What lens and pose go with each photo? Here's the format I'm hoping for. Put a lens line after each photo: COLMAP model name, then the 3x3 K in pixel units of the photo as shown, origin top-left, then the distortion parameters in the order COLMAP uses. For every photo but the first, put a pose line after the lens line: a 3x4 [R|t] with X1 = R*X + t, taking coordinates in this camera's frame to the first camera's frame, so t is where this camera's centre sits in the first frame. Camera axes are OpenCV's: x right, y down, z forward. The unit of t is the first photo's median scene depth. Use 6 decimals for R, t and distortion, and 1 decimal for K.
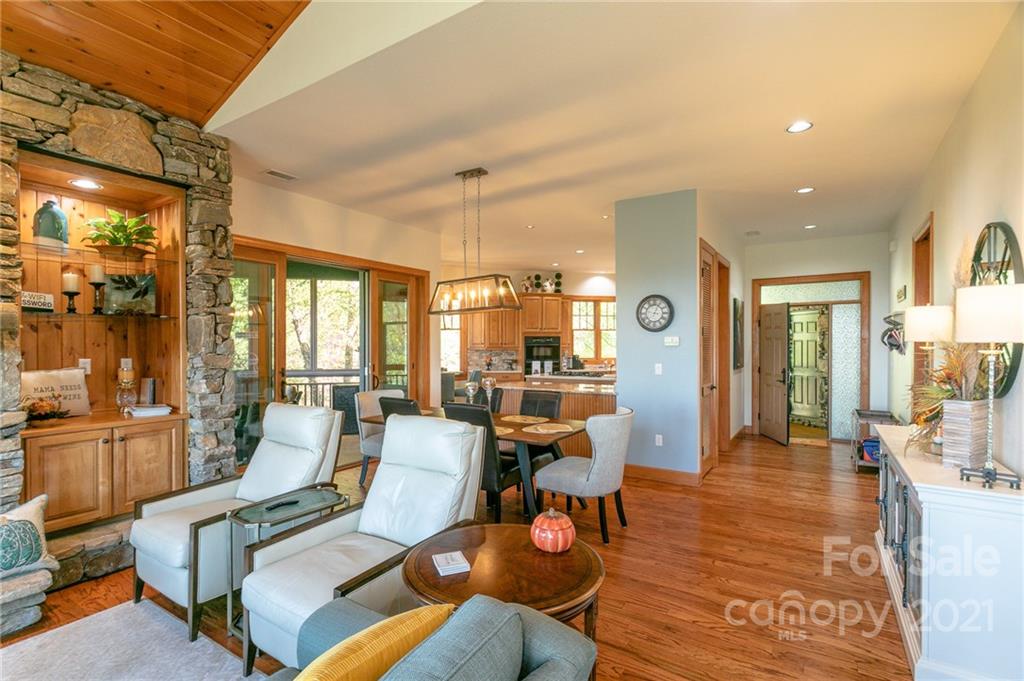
lens RADIAL K [[482.8, 0, 498.9], [0, 482.8, 346.1], [0, 0, 1]] dist [-0.005356, 0.006031]
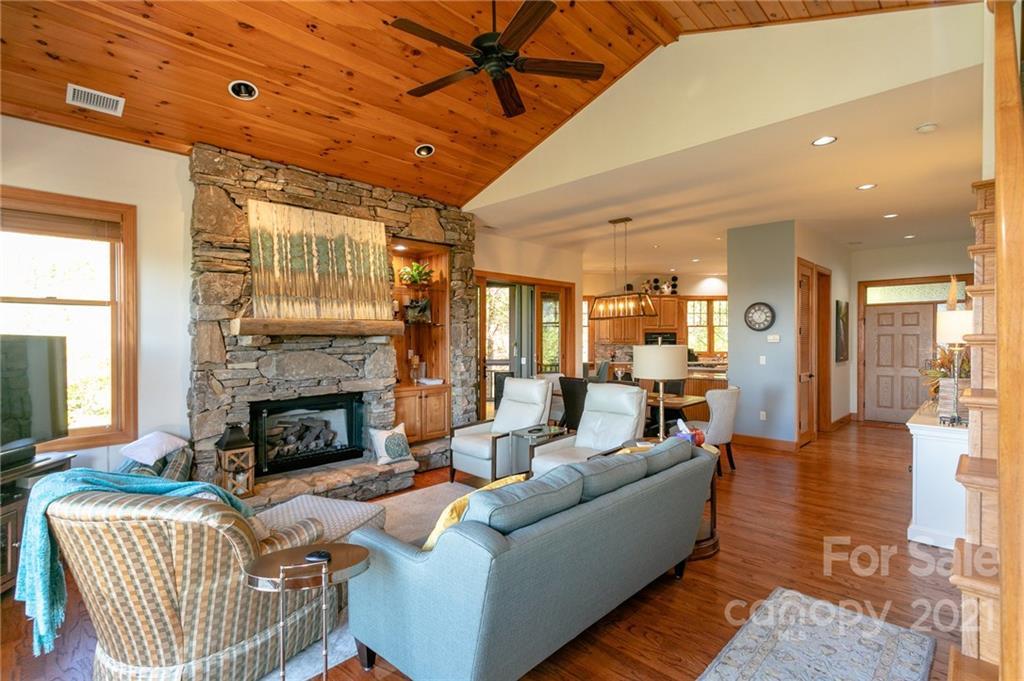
lens RADIAL K [[482.8, 0, 500.3], [0, 482.8, 340.2], [0, 0, 1]] dist [-0.005356, 0.006031]
pose [[0.980432, 0.001010, -0.196858, -0.149254], [-0.000332, 0.999994, 0.003477, -0.012857], [0.196860, -0.003344, 0.980426, -0.552713]]
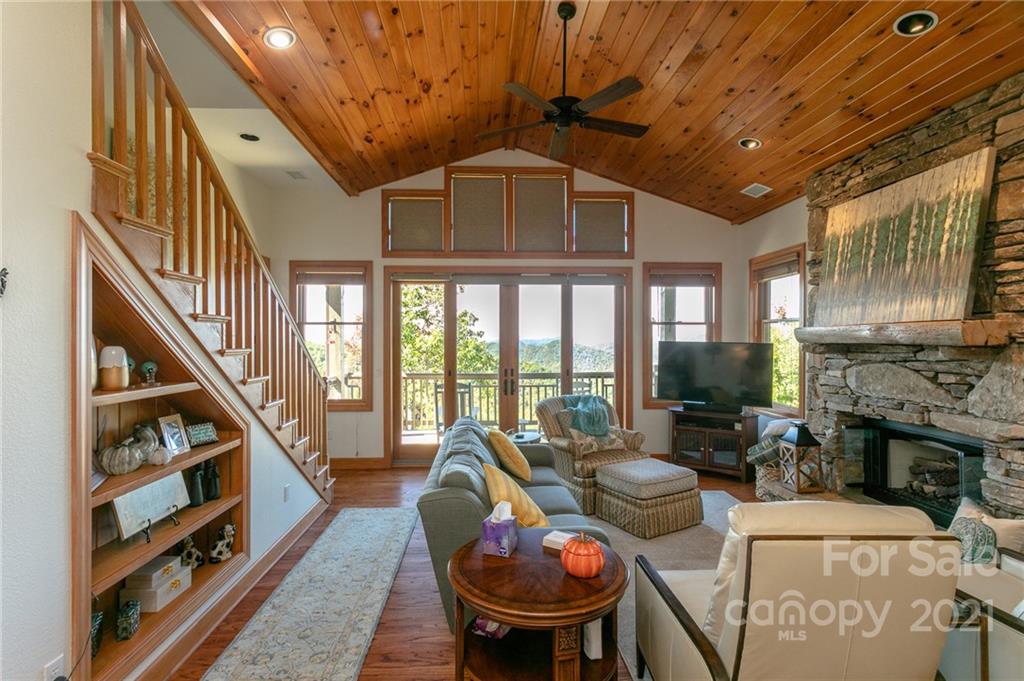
lens RADIAL K [[482.8, 0, 503.3], [0, 482.8, 342.7], [0, 0, 1]] dist [-0.005356, 0.006031]
pose [[-0.808538, 0.007383, -0.588398, 0.322852], [0.001426, 0.999943, 0.010587, -0.033996], [0.588442, 0.007721, -0.808502, 0.832676]]
